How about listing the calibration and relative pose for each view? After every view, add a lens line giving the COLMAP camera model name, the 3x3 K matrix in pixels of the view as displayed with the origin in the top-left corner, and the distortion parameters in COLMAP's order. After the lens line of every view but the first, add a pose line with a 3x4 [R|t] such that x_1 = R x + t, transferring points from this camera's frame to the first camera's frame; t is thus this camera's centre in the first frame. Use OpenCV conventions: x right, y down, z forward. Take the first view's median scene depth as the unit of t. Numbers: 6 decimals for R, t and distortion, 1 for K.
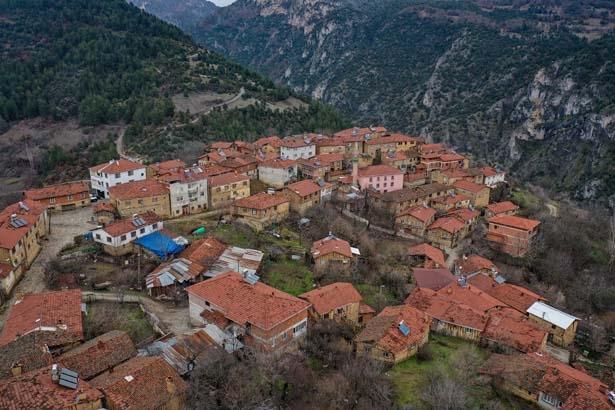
lens RADIAL K [[513.2, 0, 326.5], [0, 513.2, 196.4], [0, 0, 1]] dist [0.061225, -0.023045]
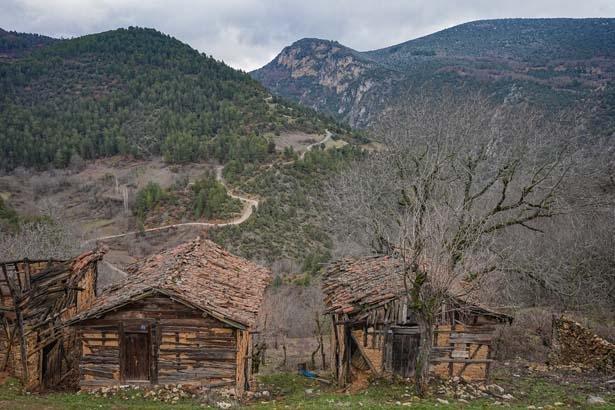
lens RADIAL K [[450.4, 0, 300.8], [0, 450.4, 199.8], [0, 0, 1]] dist [0.018111, 0.012155]
pose [[0.999843, 0.013369, 0.011616, -0.205052], [-0.011994, 0.993713, -0.111309, 0.006616], [-0.013031, 0.111153, 0.993718, 0.191318]]
